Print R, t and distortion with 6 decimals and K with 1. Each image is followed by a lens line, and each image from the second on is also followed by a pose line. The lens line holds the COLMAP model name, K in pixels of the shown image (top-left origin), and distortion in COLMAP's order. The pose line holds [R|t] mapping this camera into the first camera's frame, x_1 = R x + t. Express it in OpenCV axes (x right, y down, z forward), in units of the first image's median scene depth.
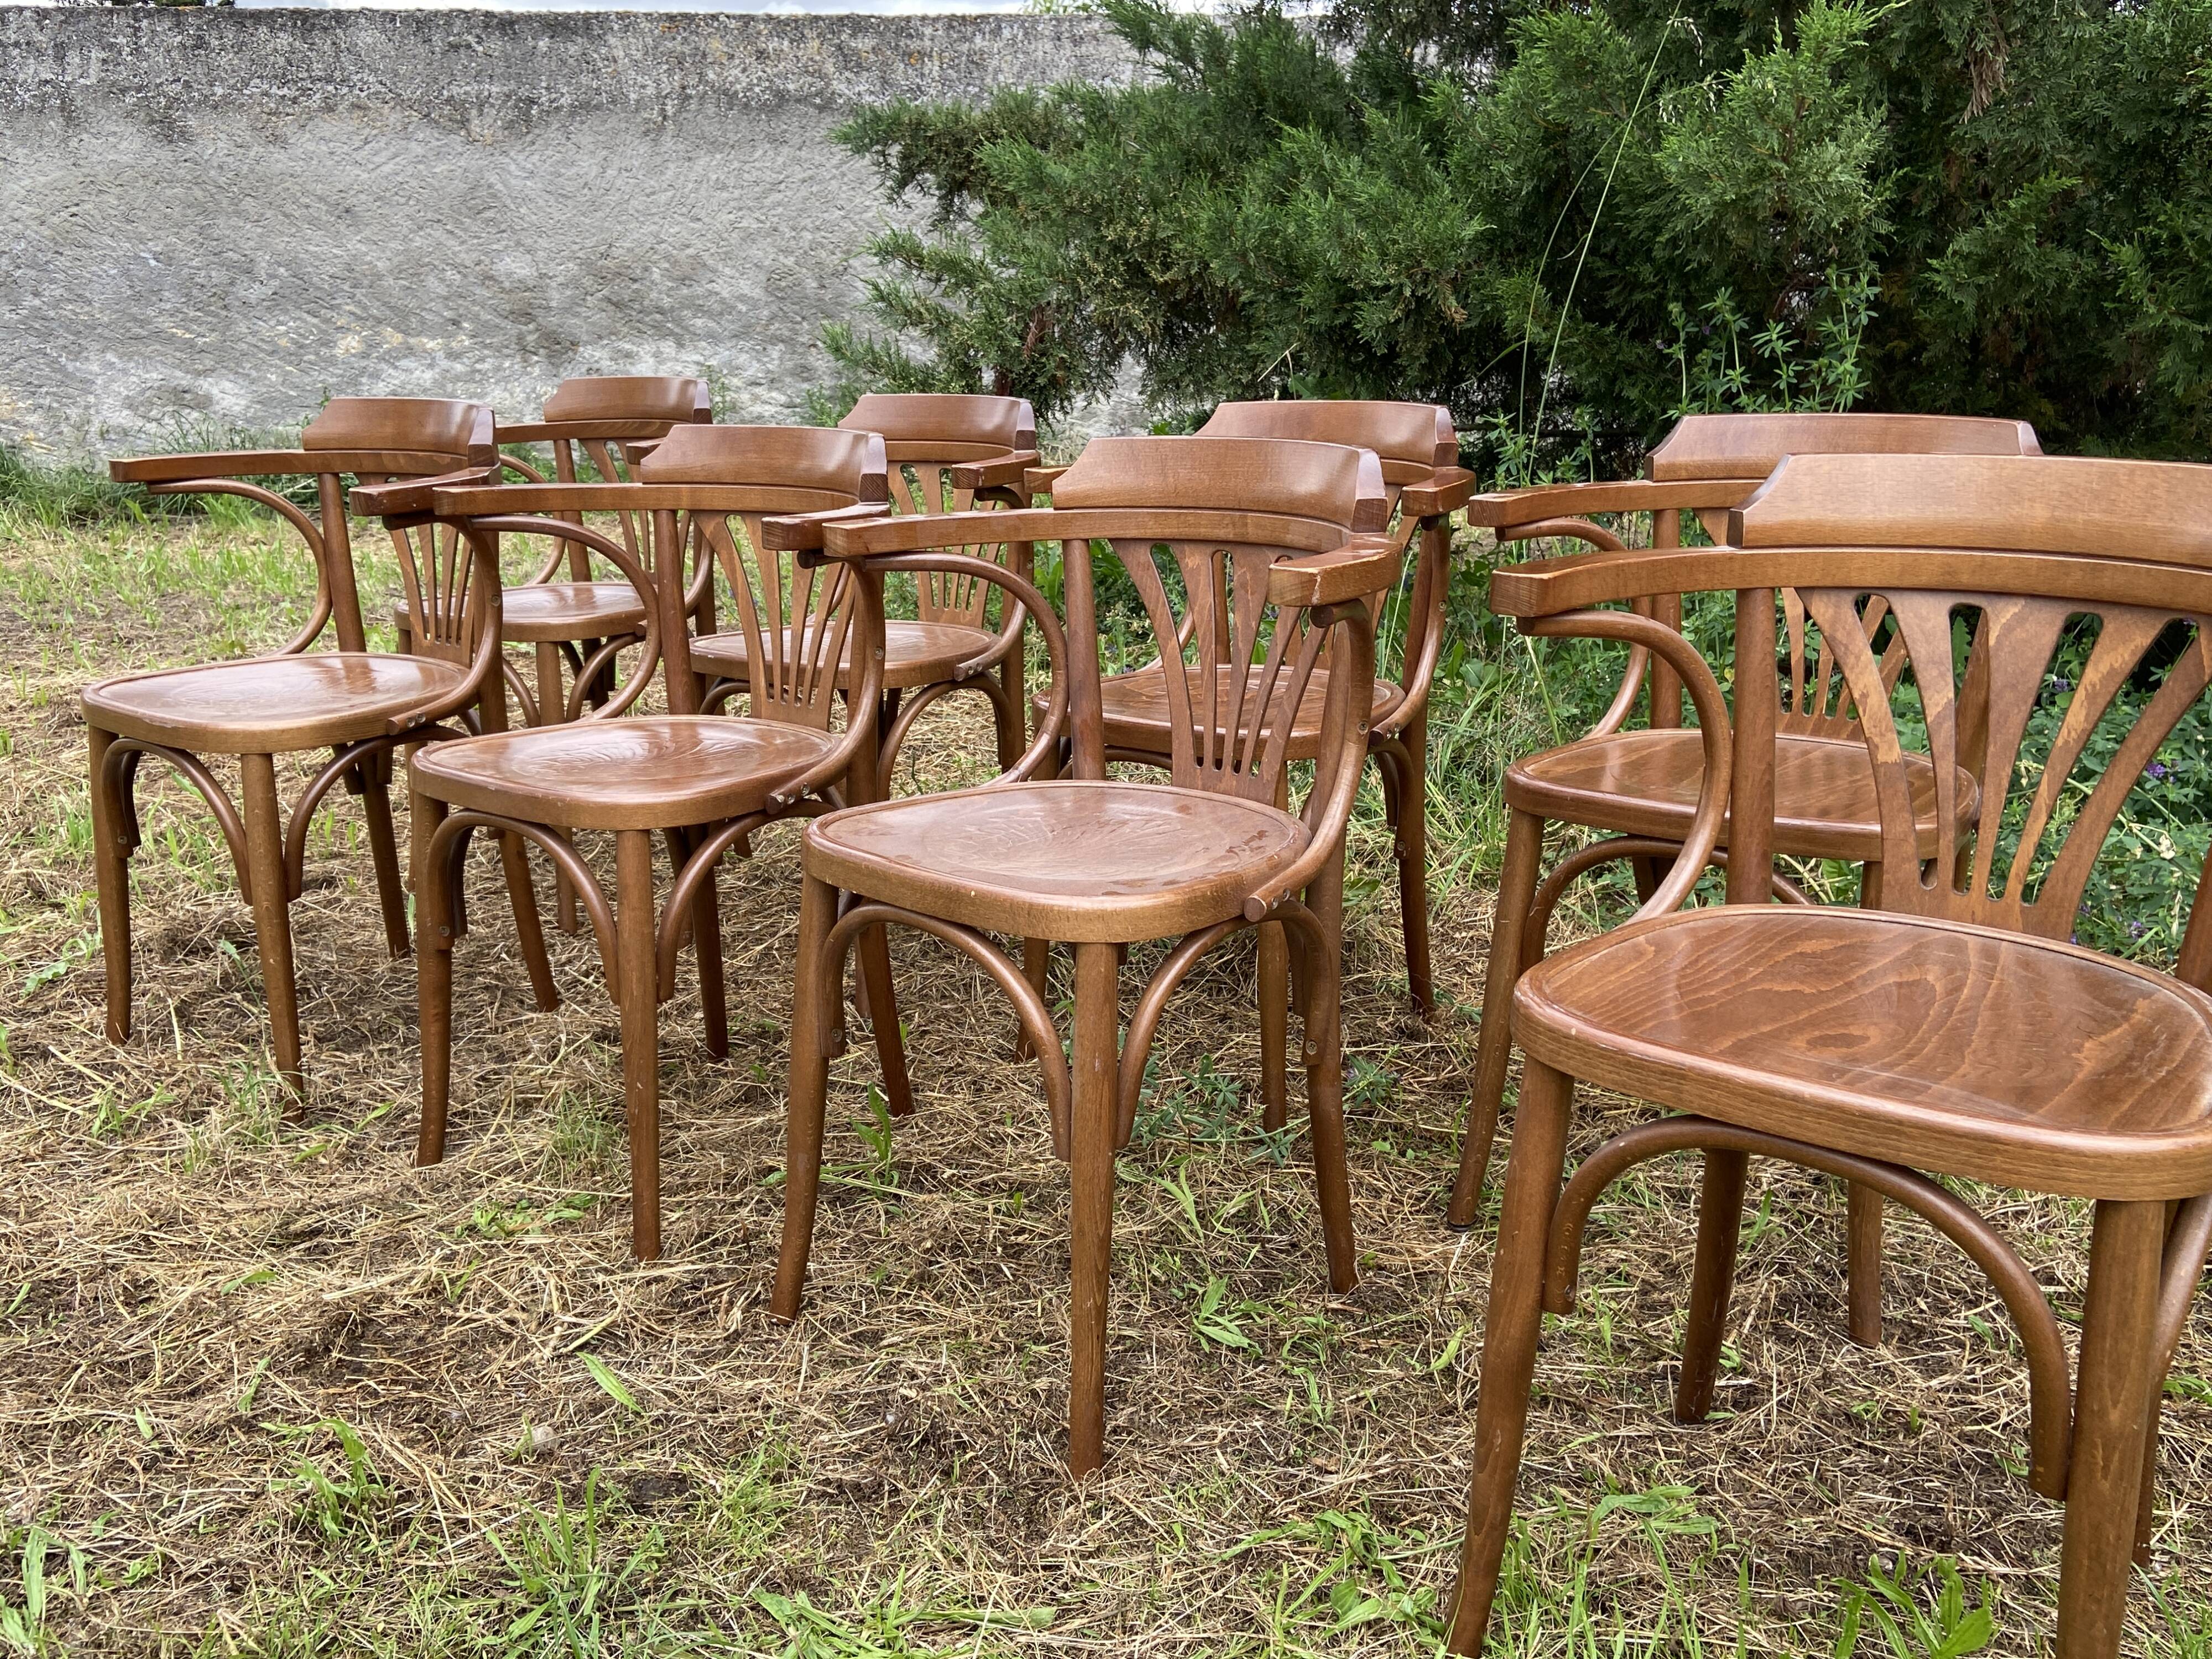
lens RADIAL K [[1915.3, 0, 1107.6], [0, 1915.3, 816.8], [0, 0, 1]] dist [0.119083, -0.160250]
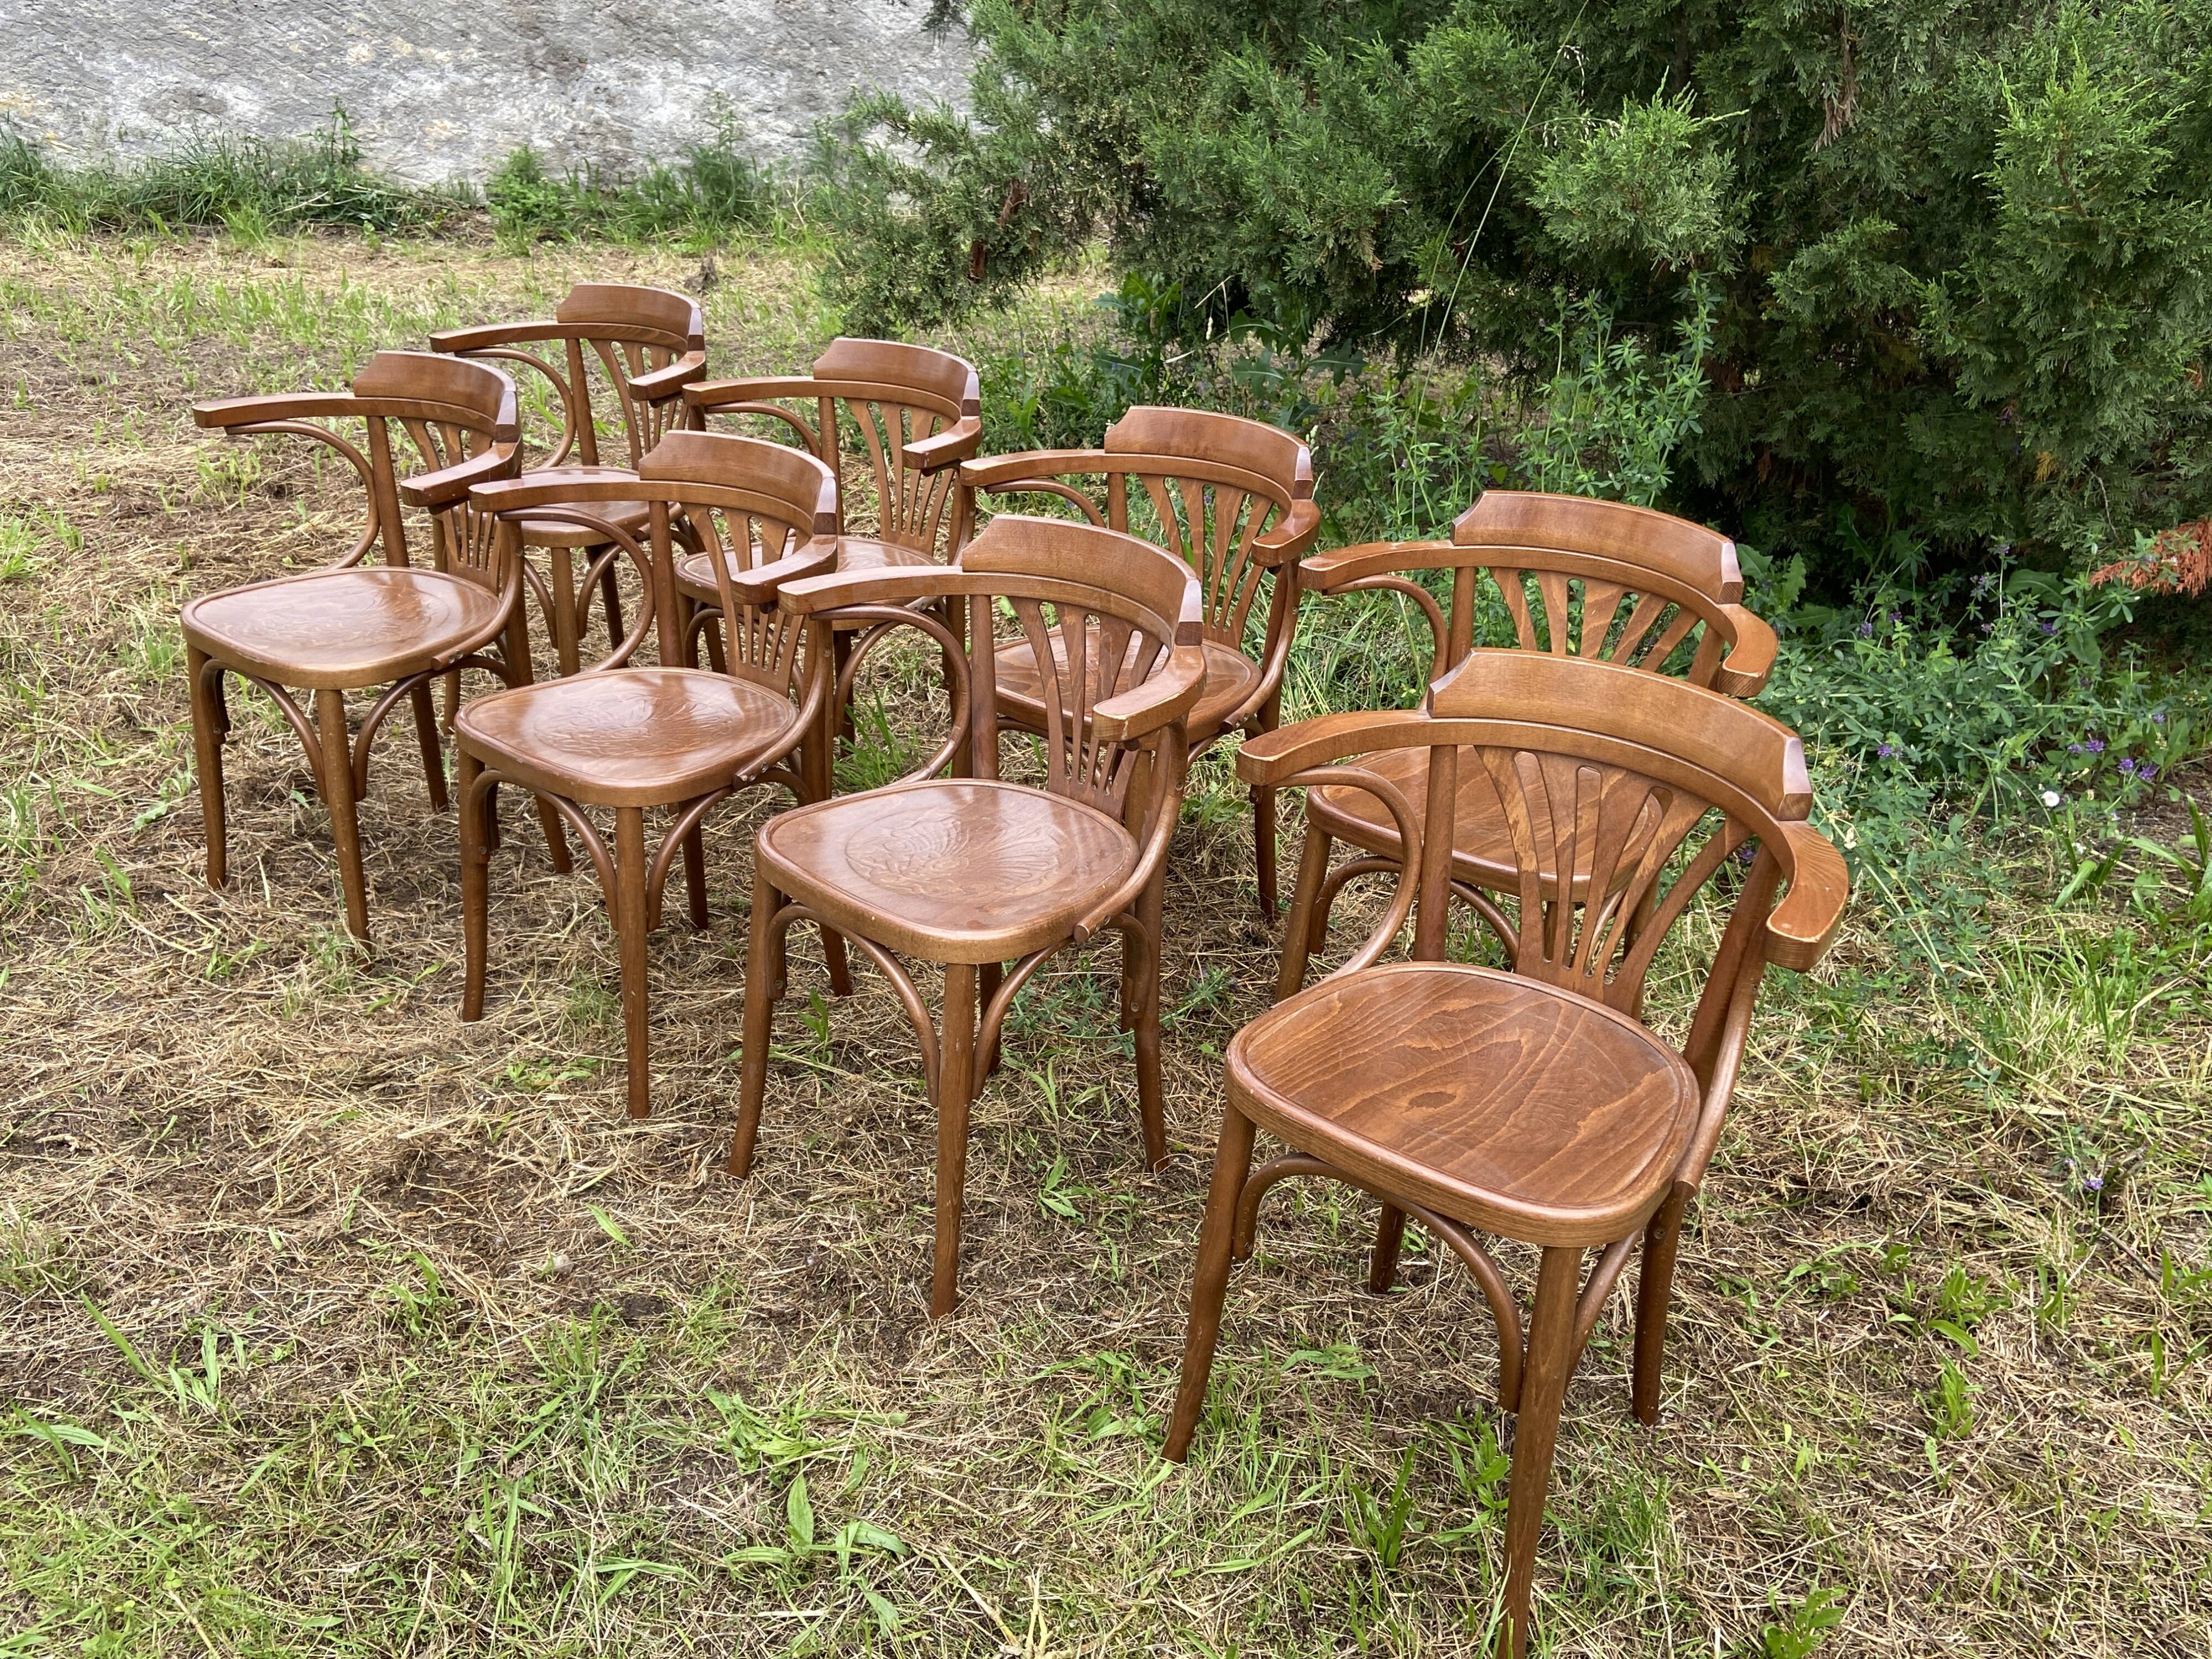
lens RADIAL K [[1915.3, 0, 1106.3], [0, 1915.3, 835.2], [0, 0, 1]] dist [0.119083, -0.160250]
pose [[0.998739, 0.050179, -0.001527, 0.071818], [-0.049100, 0.982710, 0.178524, -0.204511], [0.010458, -0.178224, 0.983934, -0.255531]]
